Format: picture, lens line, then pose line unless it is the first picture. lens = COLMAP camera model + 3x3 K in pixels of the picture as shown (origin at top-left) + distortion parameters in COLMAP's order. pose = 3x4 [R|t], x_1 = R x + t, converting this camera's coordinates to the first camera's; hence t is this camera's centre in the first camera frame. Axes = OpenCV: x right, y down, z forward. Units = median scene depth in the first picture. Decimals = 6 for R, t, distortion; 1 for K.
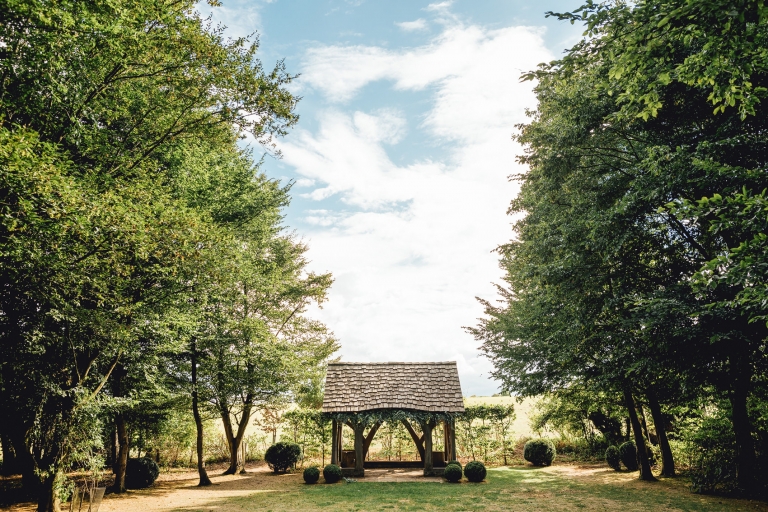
lens RADIAL K [[551.4, 0, 379.4], [0, 551.4, 251.7], [0, 0, 1]] dist [-0.045146, 0.008236]
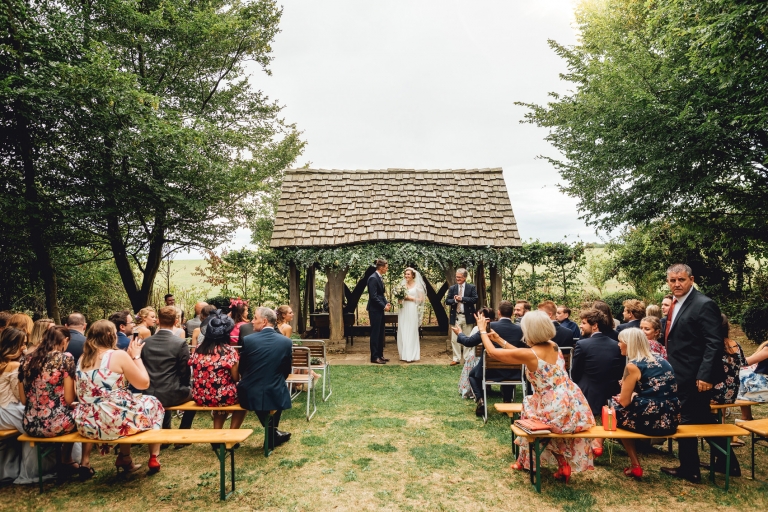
lens RADIAL K [[551.4, 0, 389.9], [0, 551.4, 258.7], [0, 0, 1]] dist [-0.045146, 0.008236]
pose [[0.999917, 0.000714, 0.012837, 0.011303], [-0.003982, 0.966556, 0.256423, 0.147807], [-0.012224, -0.256453, 0.966479, 0.417610]]
